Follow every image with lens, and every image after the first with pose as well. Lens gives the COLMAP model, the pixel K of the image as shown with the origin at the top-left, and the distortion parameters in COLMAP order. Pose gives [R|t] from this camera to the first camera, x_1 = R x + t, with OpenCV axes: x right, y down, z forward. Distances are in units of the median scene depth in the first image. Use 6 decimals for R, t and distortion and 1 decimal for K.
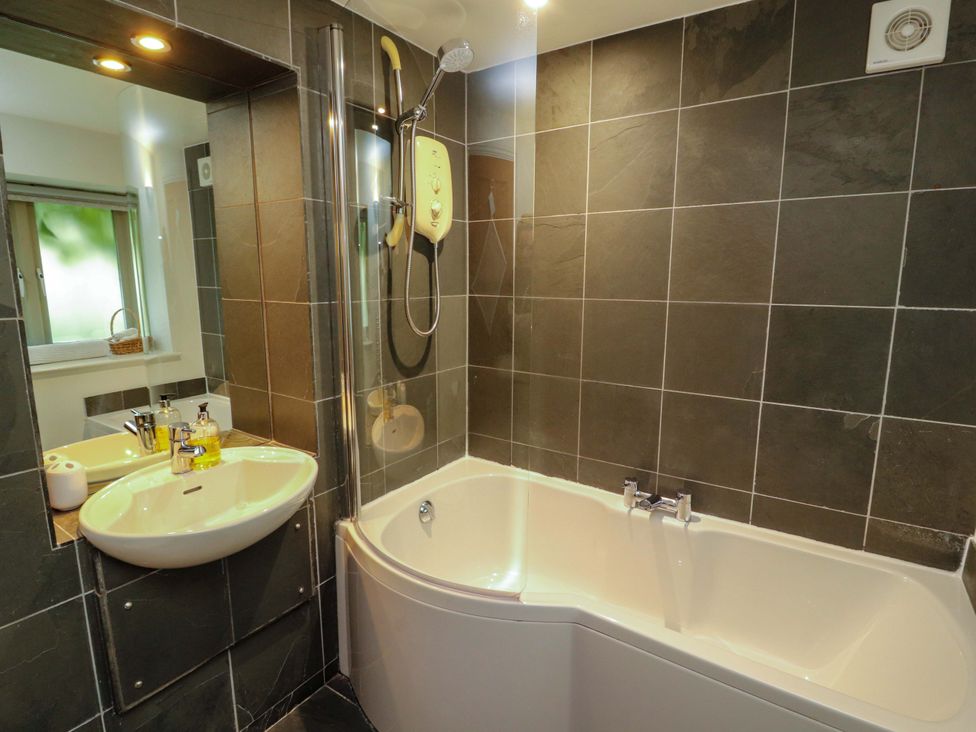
lens RADIAL K [[512.0, 0, 488.7], [0, 512.0, 362.0], [0, 0, 1]] dist [0.006847, -0.015501]
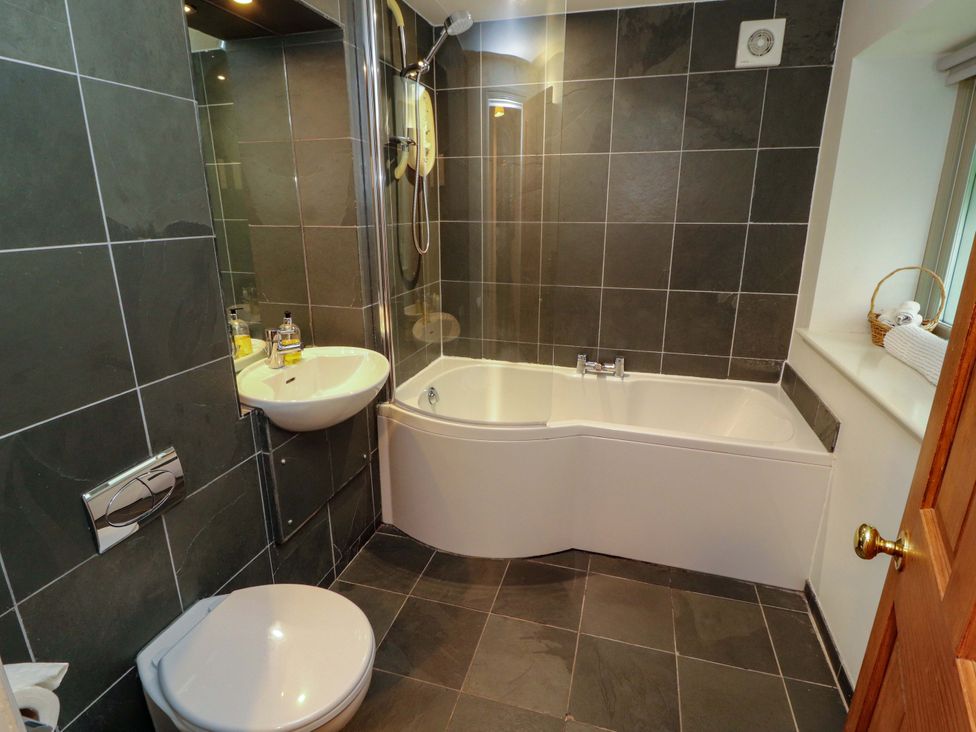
lens RADIAL K [[512.0, 0, 492.1], [0, 512.0, 351.9], [0, 0, 1]] dist [-0.002683, -0.002712]
pose [[0.952055, -0.085805, 0.293648, -0.413519], [0.053283, 0.991698, 0.117027, 0.054892], [-0.301252, -0.095769, 0.948723, -0.277882]]
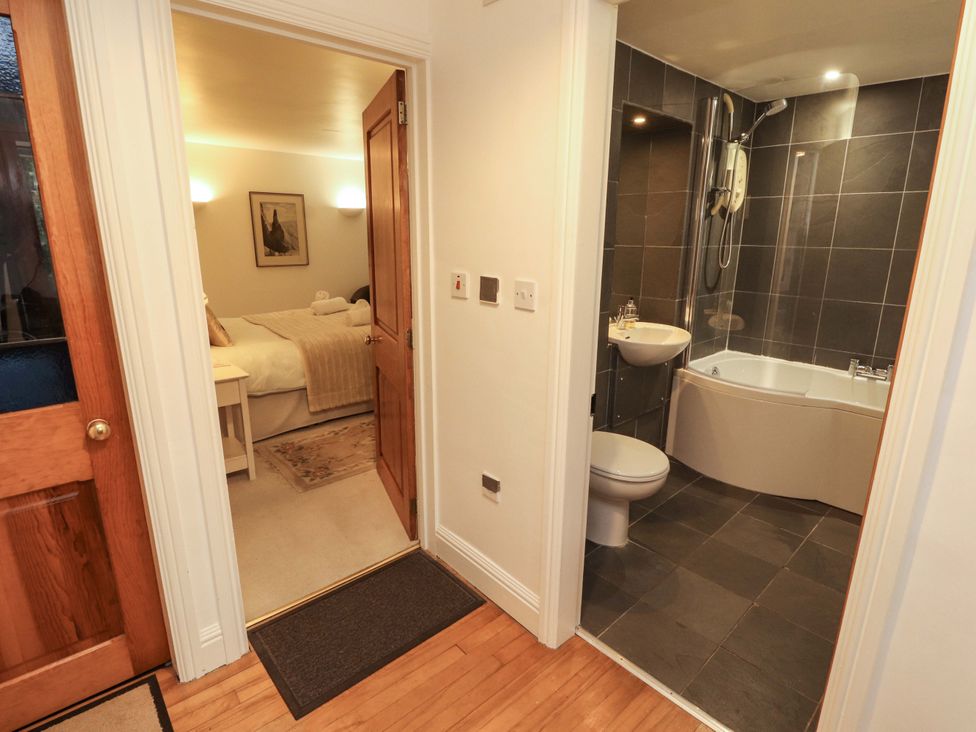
lens RADIAL K [[512.0, 0, 488.7], [0, 512.0, 362.0], [0, 0, 1]] dist [0.006847, -0.015501]
pose [[0.973516, 0.058367, -0.221042, -0.579414], [-0.041479, 0.995908, 0.080291, 0.179622], [0.224824, -0.068996, 0.971954, -0.991961]]
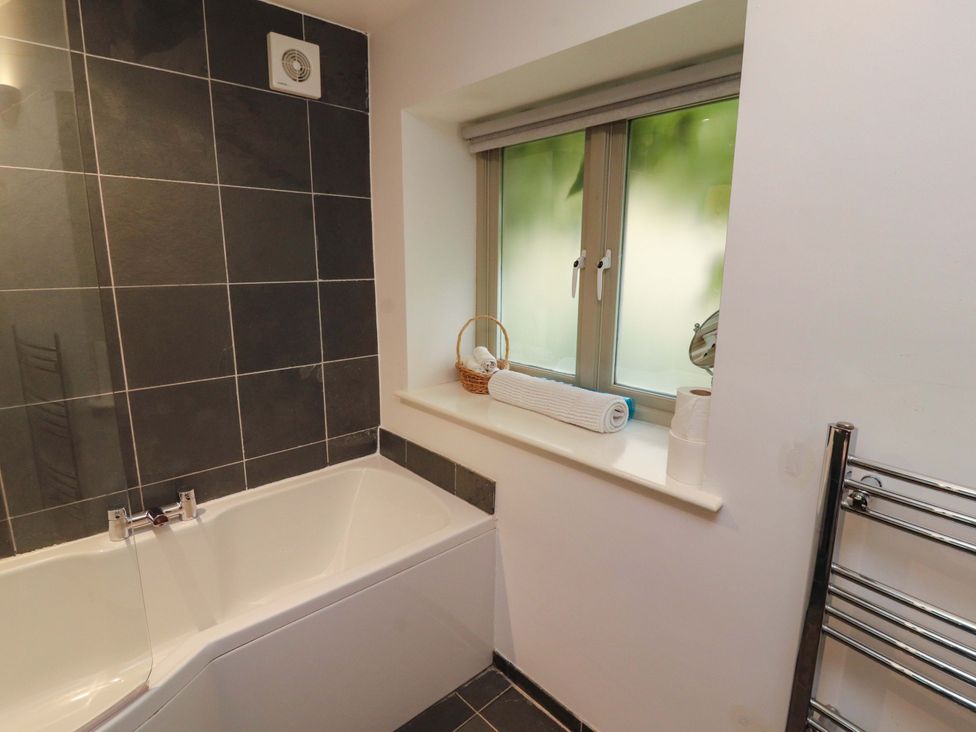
lens RADIAL K [[512.0, 0, 488.7], [0, 512.0, 362.0], [0, 0, 1]] dist [0.006847, -0.015501]
pose [[0.229006, -0.195153, 0.953662, -0.364927], [0.155626, 0.974436, 0.162033, -0.041276], [-0.960904, 0.111308, 0.253523, 0.223383]]
